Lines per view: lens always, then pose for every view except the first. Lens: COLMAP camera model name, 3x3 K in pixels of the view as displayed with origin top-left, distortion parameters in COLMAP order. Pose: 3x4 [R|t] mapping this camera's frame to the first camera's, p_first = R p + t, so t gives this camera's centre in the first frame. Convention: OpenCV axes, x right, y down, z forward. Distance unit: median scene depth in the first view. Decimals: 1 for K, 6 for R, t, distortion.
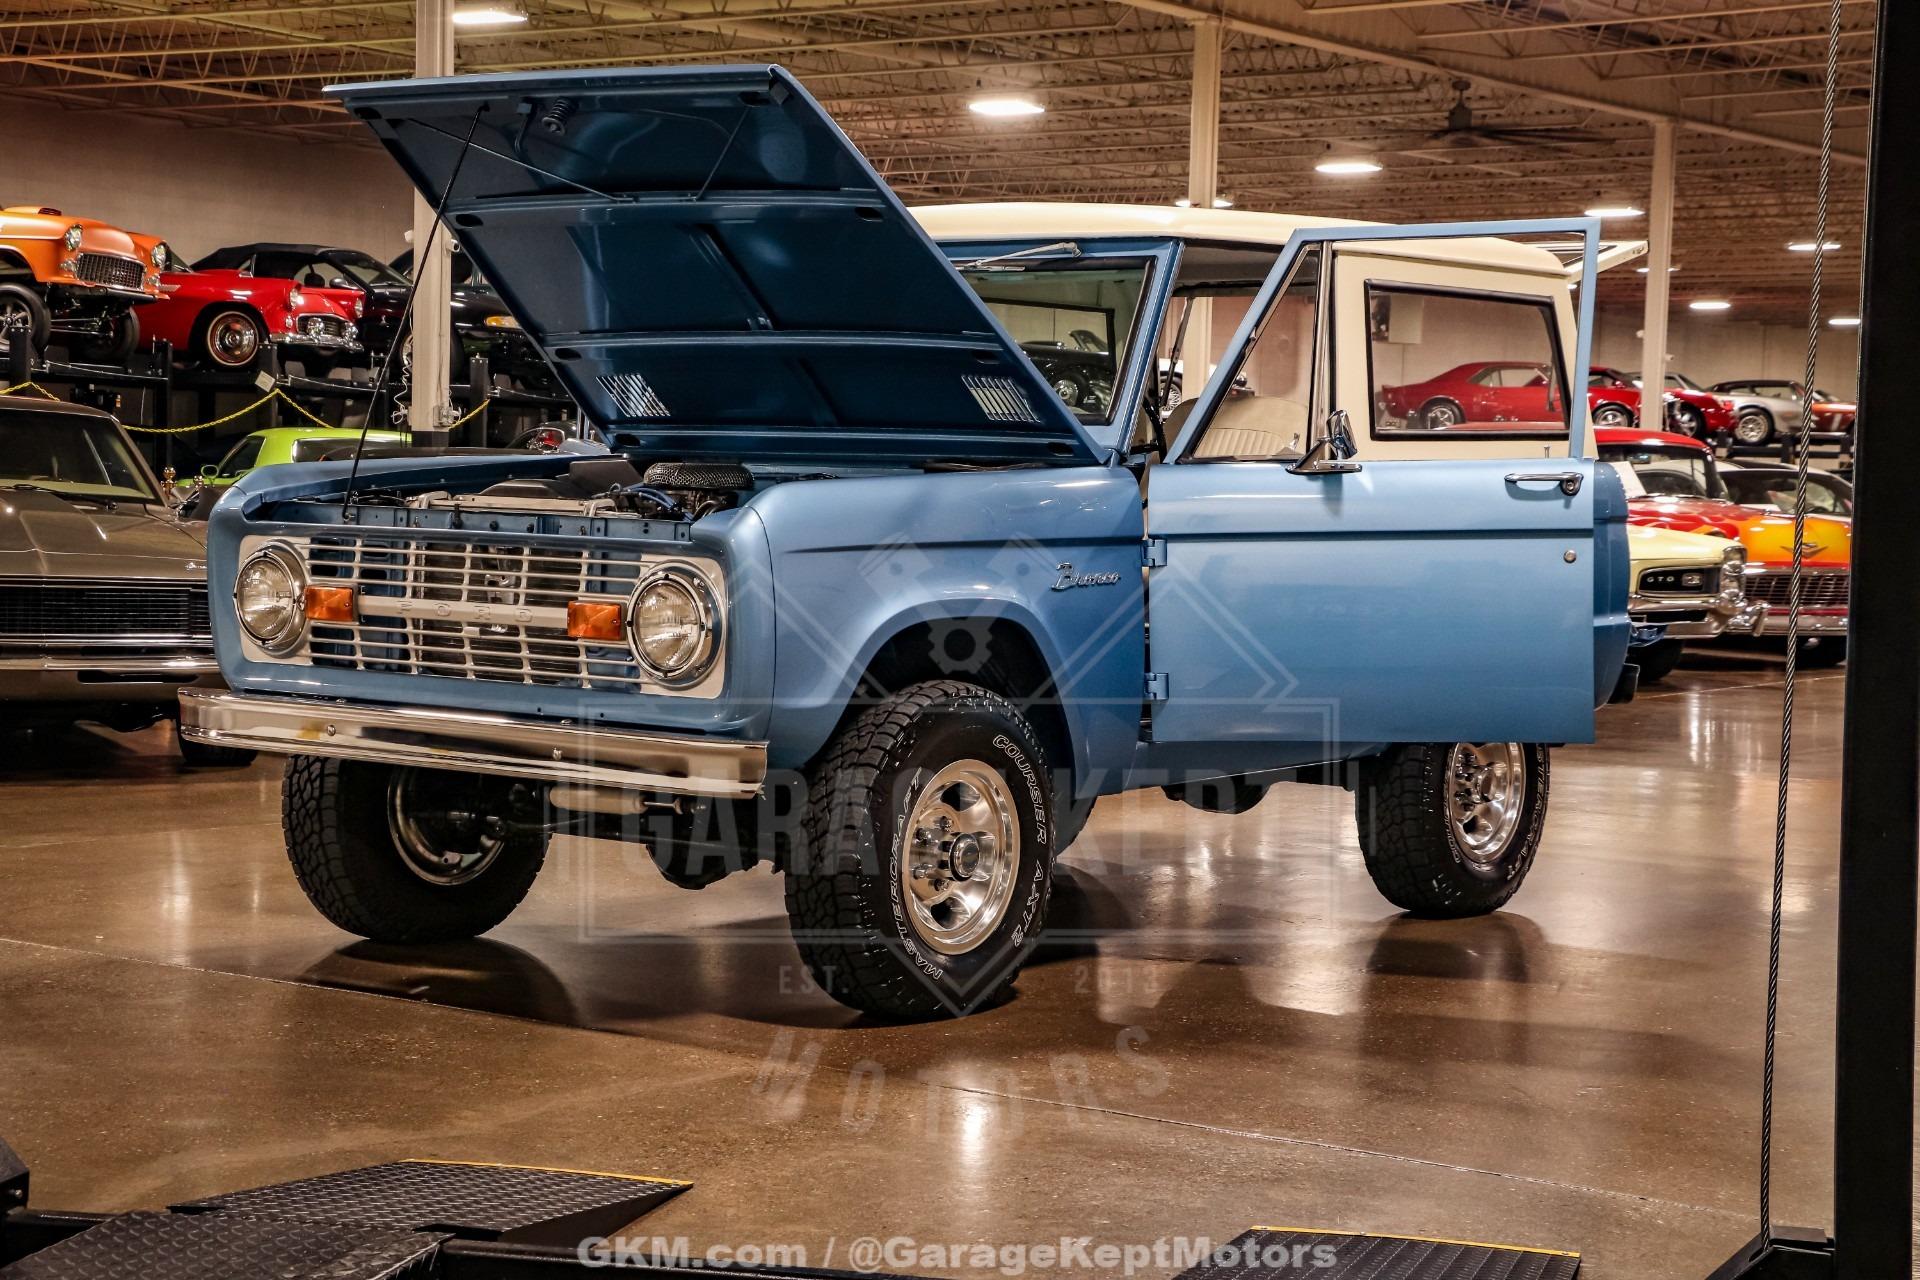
lens RADIAL K [[3386.7, 0, 941.9], [0, 3386.7, 669.5], [0, 0, 1]] dist [0.226812, 0.000000]
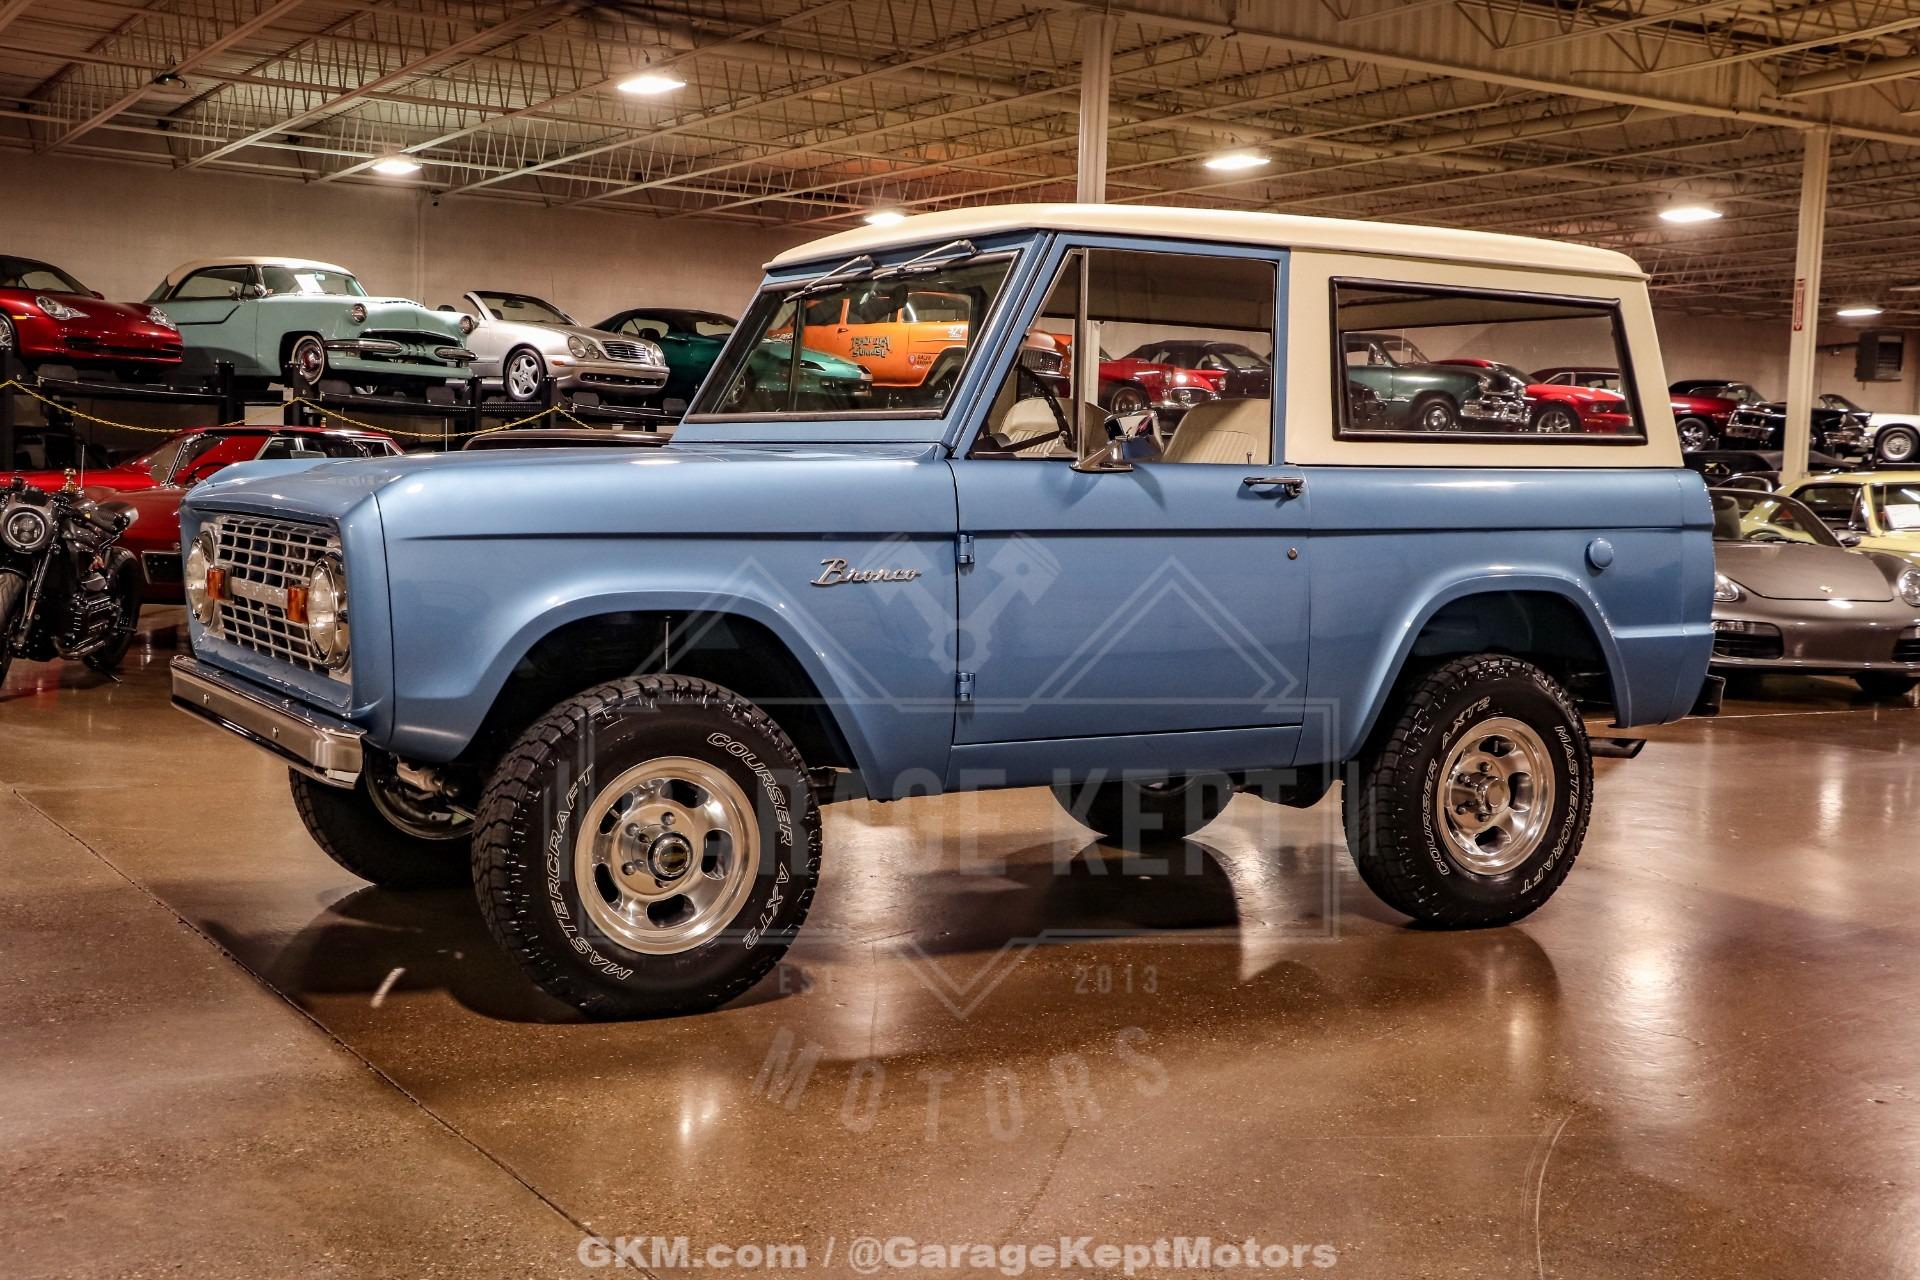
lens RADIAL K [[2244.6, 0, 949.4], [0, 2244.6, 653.2], [0, 0, 1]] dist [0.046712, 0.000000]
pose [[0.926164, 0.031606, -0.375793, 0.284042], [-0.028983, 0.999500, 0.012631, -0.011950], [0.376005, -0.000807, 0.926617, 0.379454]]
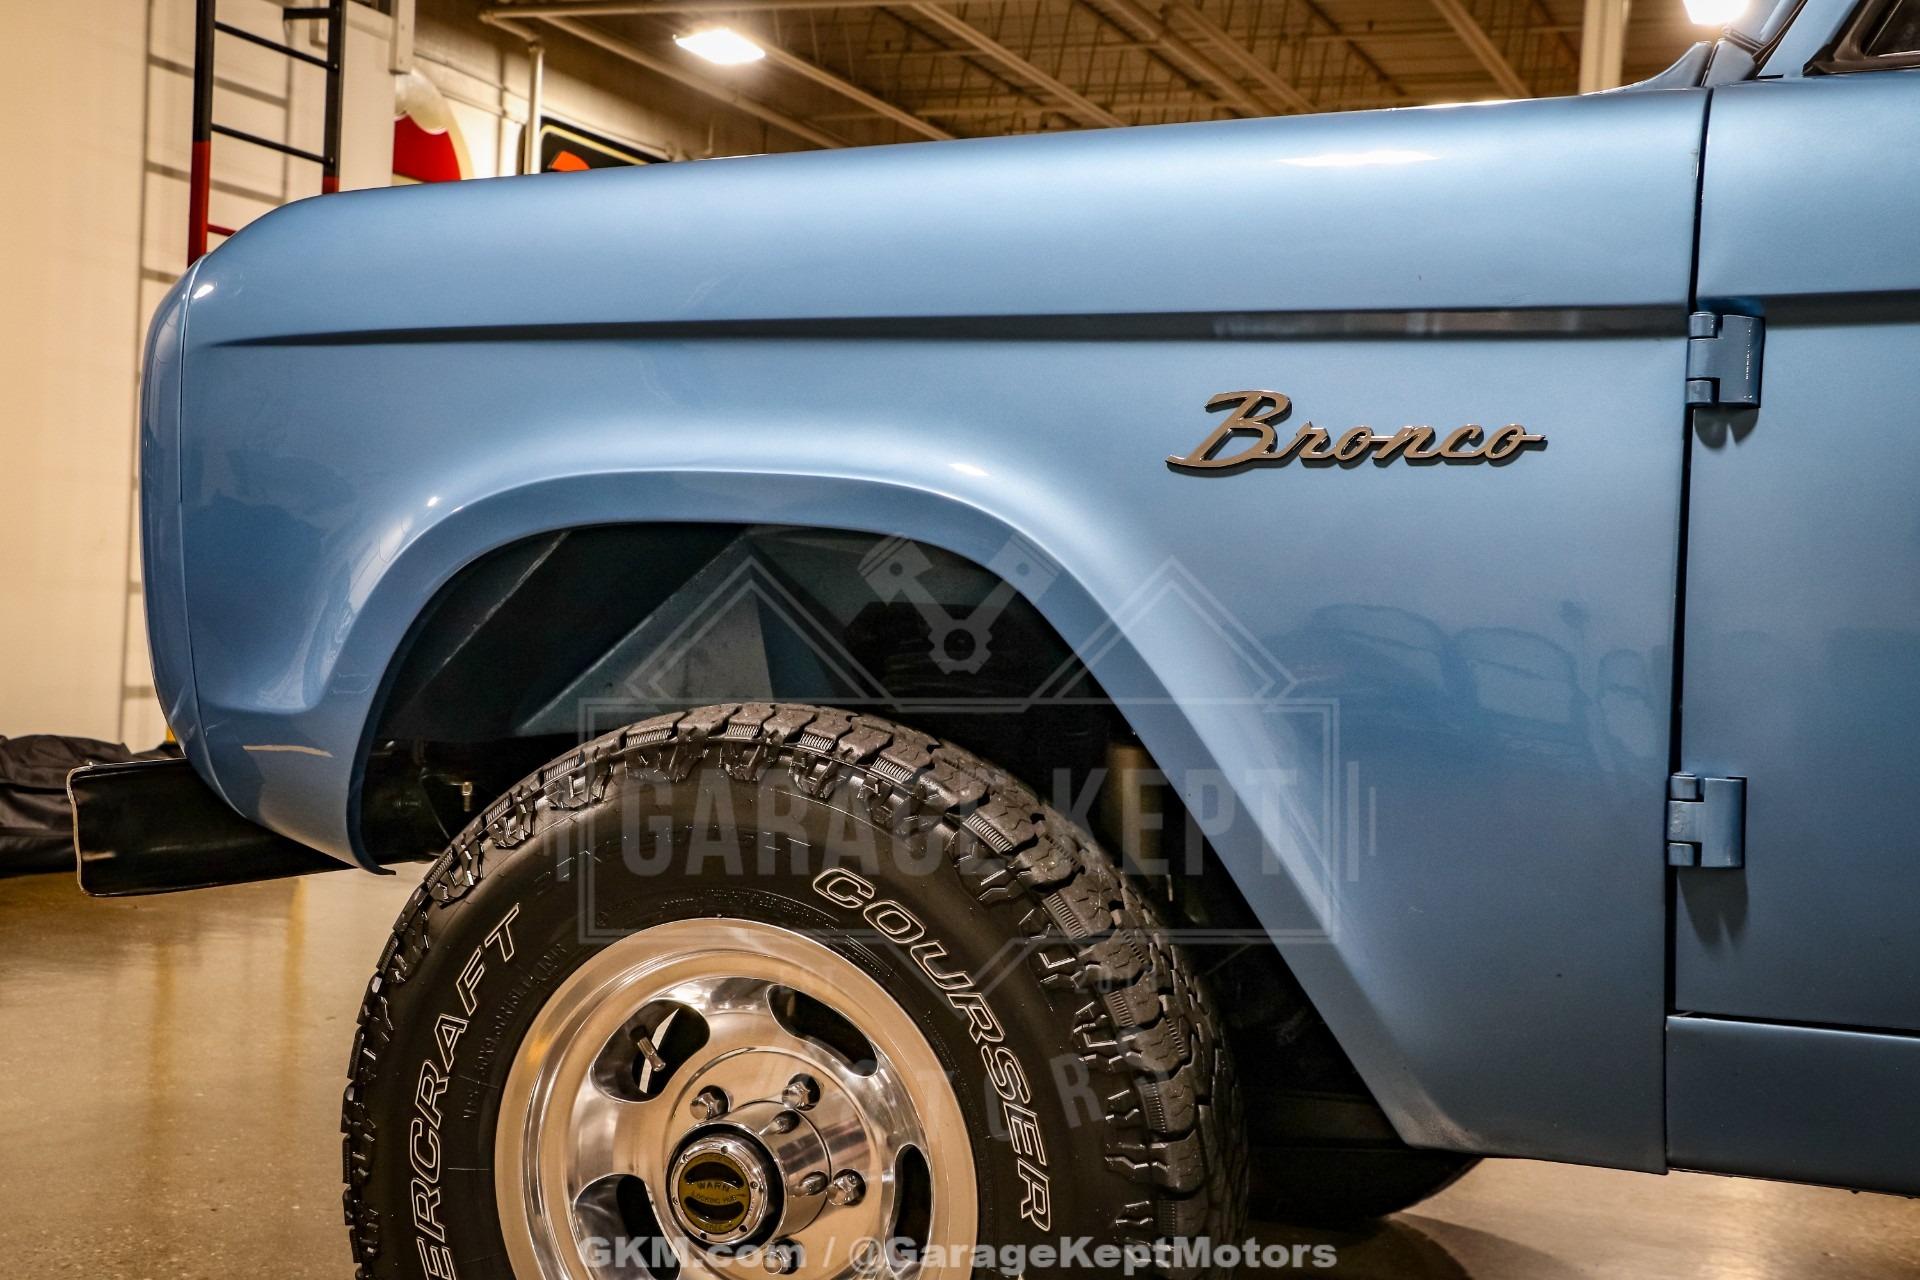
lens RADIAL K [[2483.6, 0, 955.2], [0, 2483.6, 683.8], [0, 0, 1]] dist [0.022555, 0.000000]
pose [[0.264937, 0.019909, -0.964060, 0.236031], [-0.099603, 0.995004, -0.006824, 0.000998], [0.959108, 0.097831, 0.265596, 0.835522]]
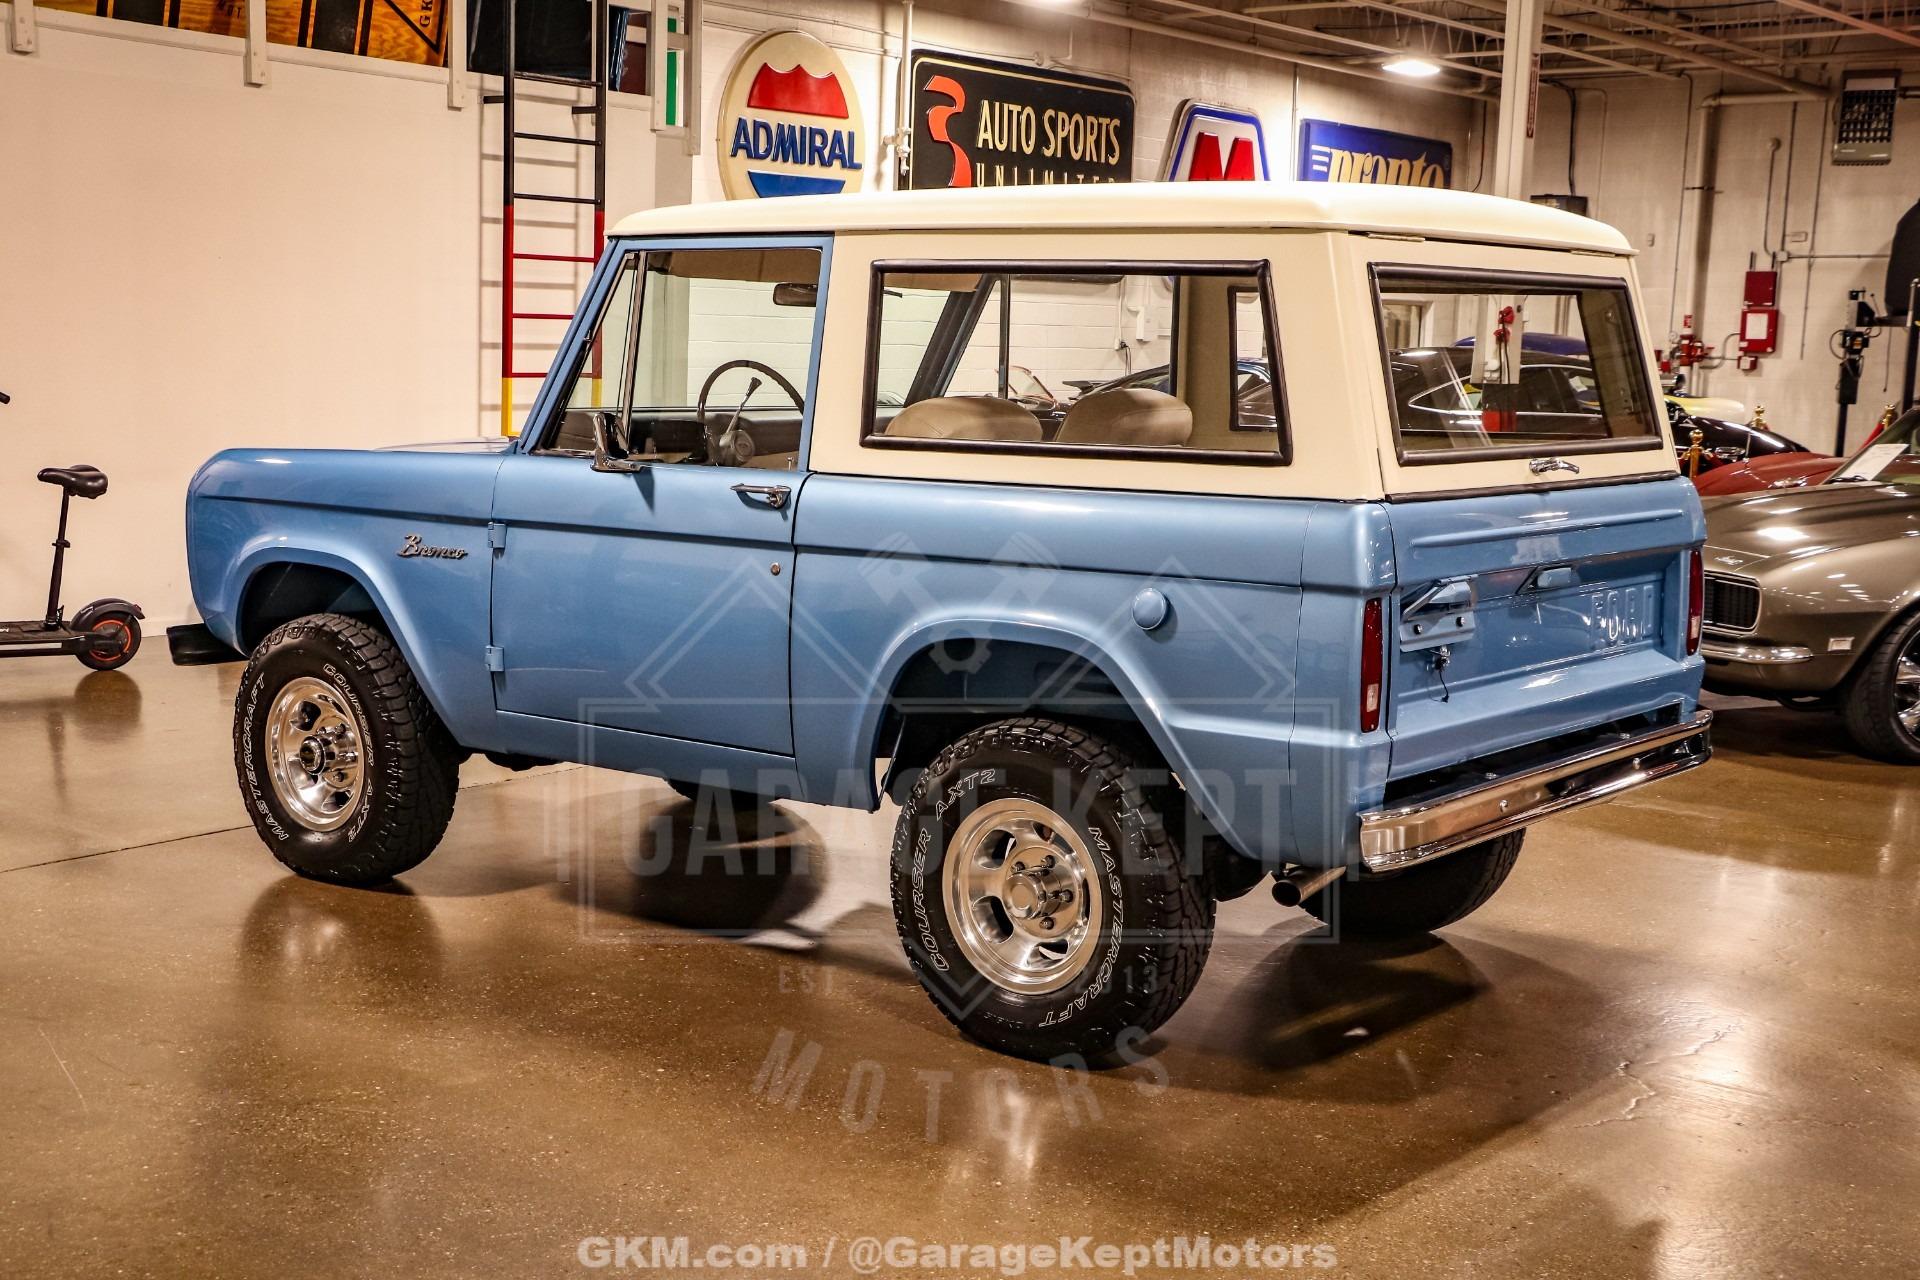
lens RADIAL K [[2483.6, 0, 895.0], [0, 2483.6, 676.0], [0, 0, 1]] dist [0.022555, 0.000000]
pose [[-0.038598, 0.117718, -0.992297, 0.802138], [-0.090521, 0.988542, 0.120794, -0.092003], [0.995146, 0.094486, -0.027500, 1.089696]]
